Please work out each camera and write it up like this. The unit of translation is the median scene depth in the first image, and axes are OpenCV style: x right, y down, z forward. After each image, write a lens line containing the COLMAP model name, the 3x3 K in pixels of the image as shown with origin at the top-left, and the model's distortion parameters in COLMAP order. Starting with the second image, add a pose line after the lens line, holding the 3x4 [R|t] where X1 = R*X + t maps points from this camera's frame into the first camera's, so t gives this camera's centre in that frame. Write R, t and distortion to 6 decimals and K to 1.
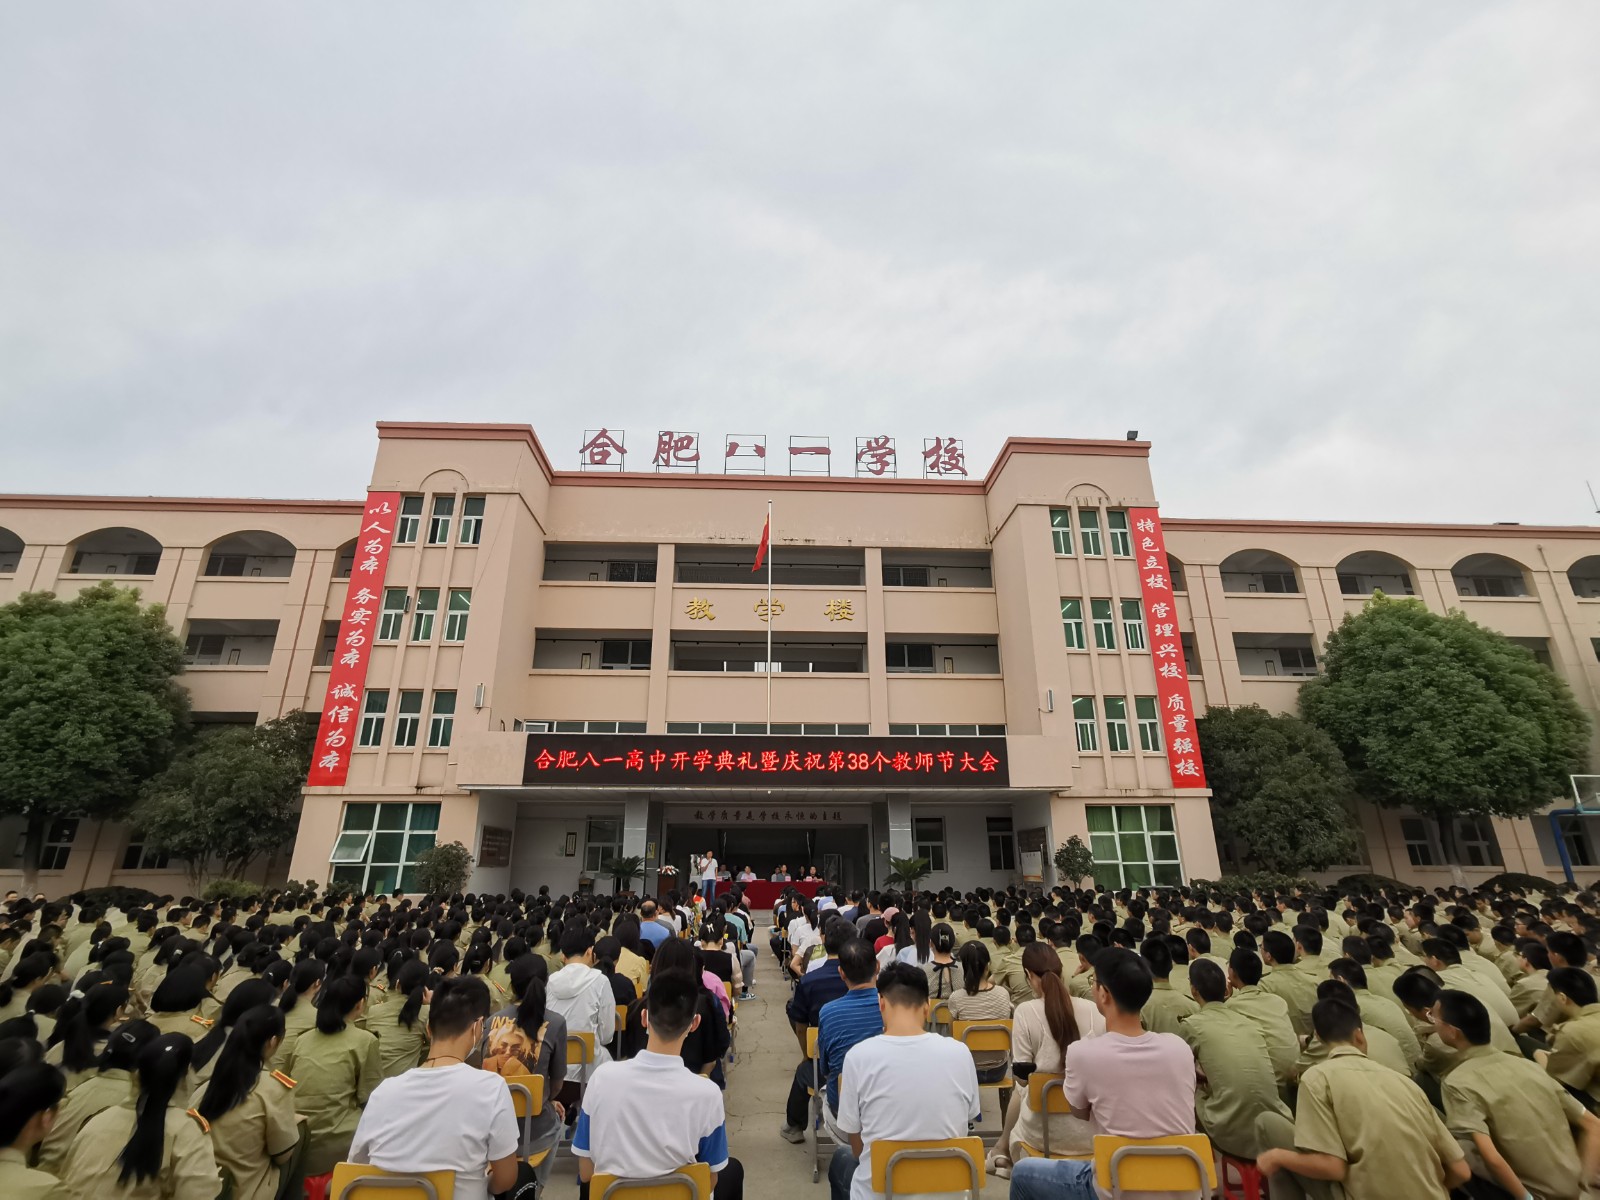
lens RADIAL K [[808.8, 0, 800.0], [0, 808.8, 600.0], [0, 0, 1]] dist [-0.002289, -0.000075]
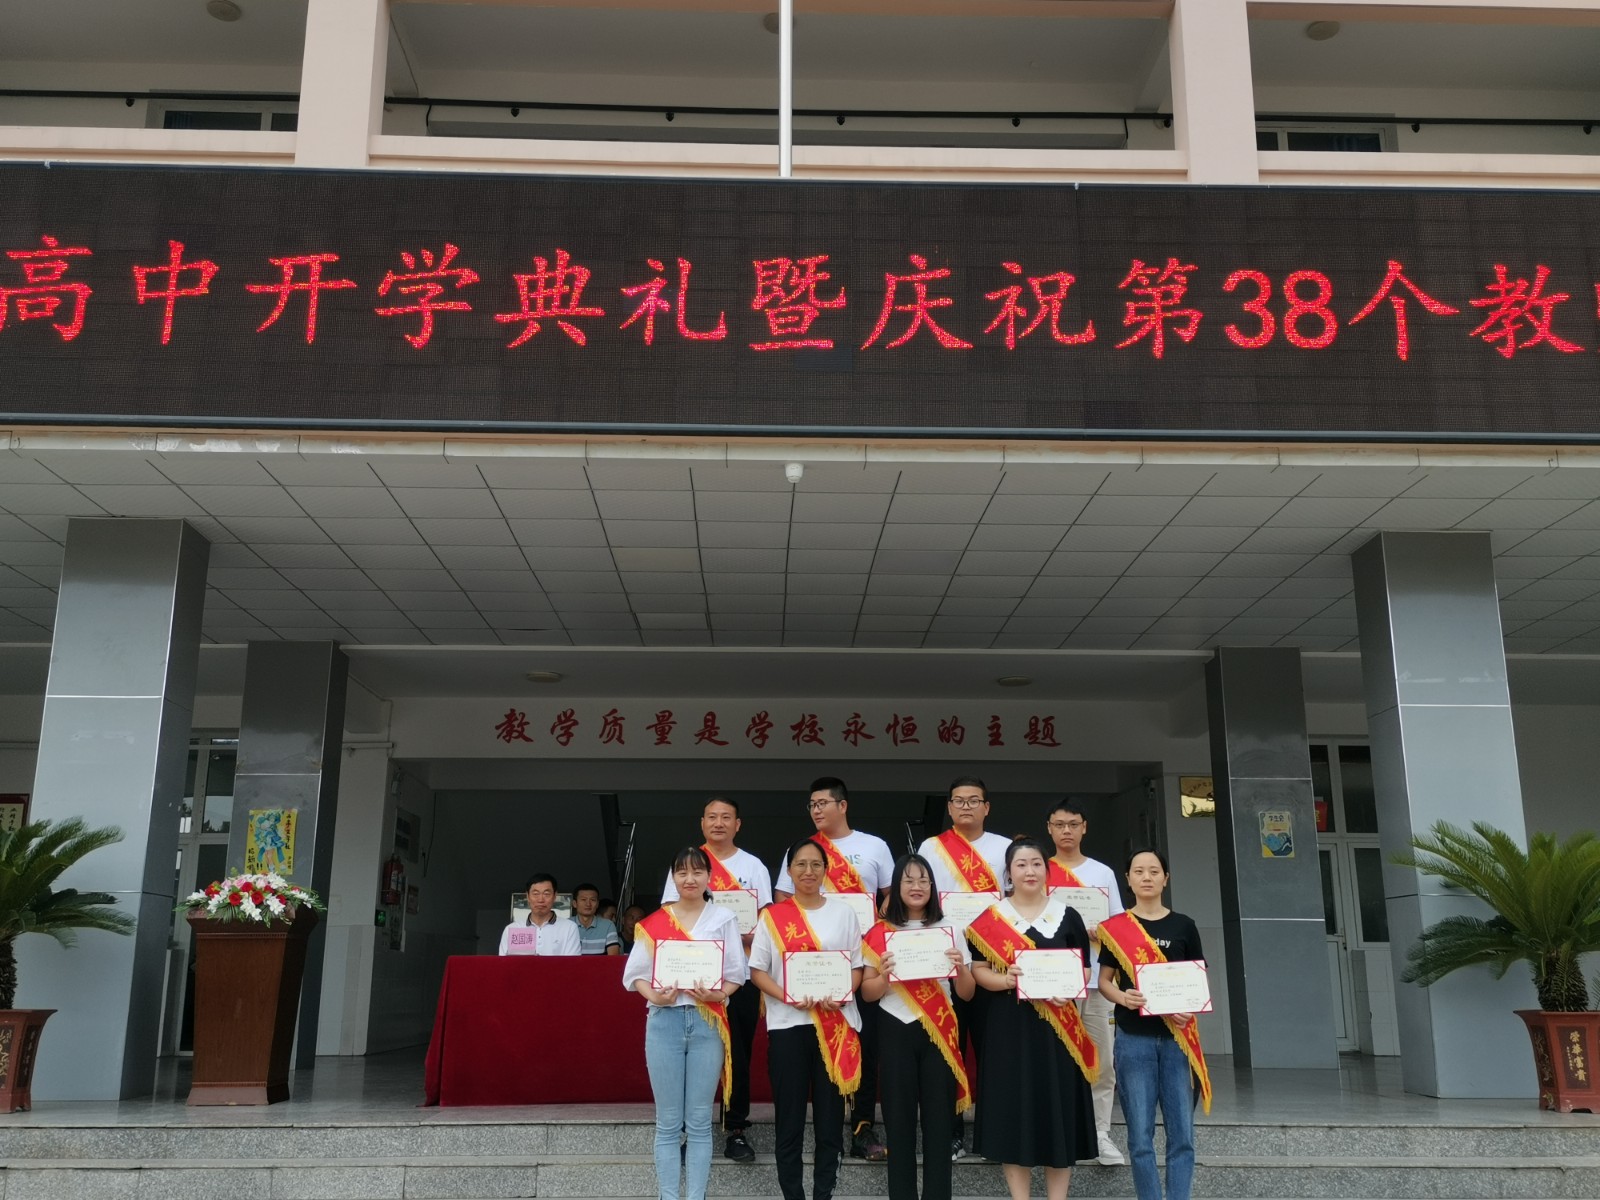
lens RADIAL K [[1499.5, 0, 800.0], [0, 1499.5, 600.0], [0, 0, 1]] dist [0.104585, -0.149866]
pose [[0.999841, -0.002110, -0.017721, -0.030306], [0.003328, 0.997612, 0.068993, 0.241010], [0.017533, -0.069041, 0.997460, 0.651507]]
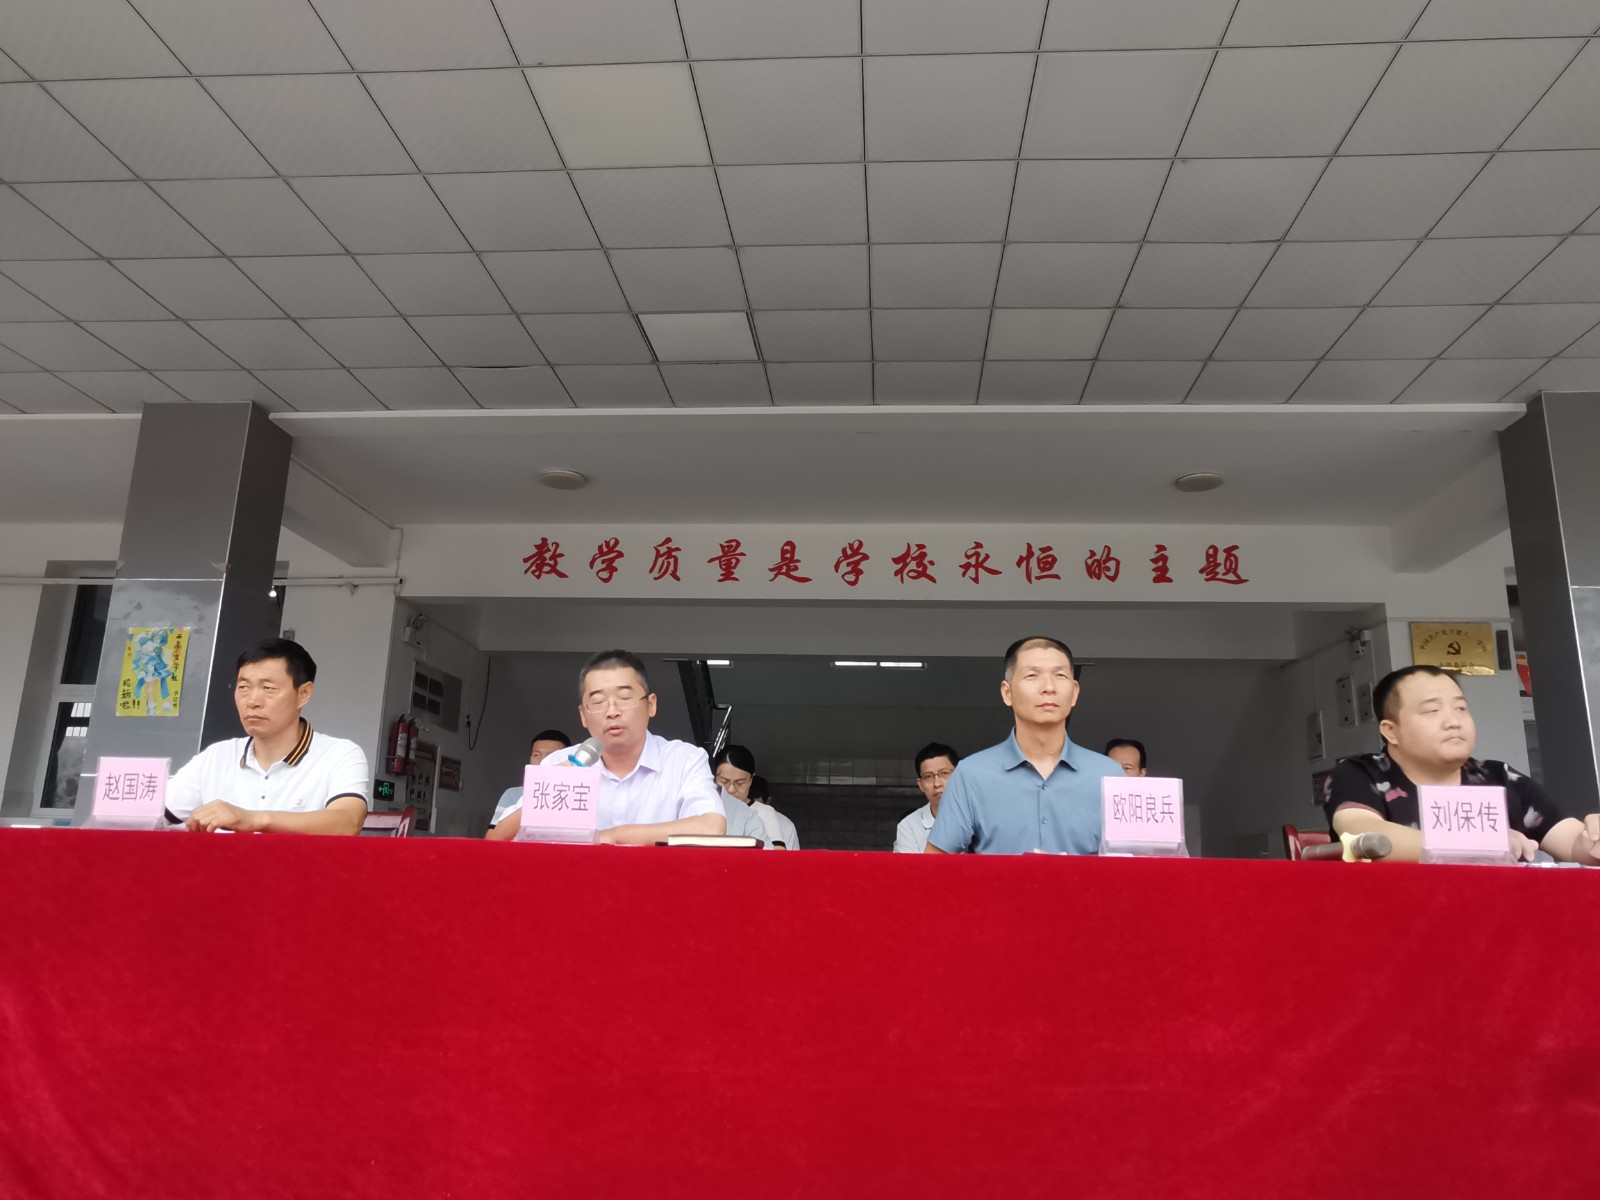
lens RADIAL K [[1136.1, 0, 798.5], [0, 1136.1, 604.8], [0, 0, 1]] dist [-0.073815, 0.095756]
pose [[0.992552, -0.002023, -0.121806, -0.030794], [0.012730, 0.996110, 0.087190, 0.317521], [0.121155, -0.088092, 0.988717, 0.899453]]
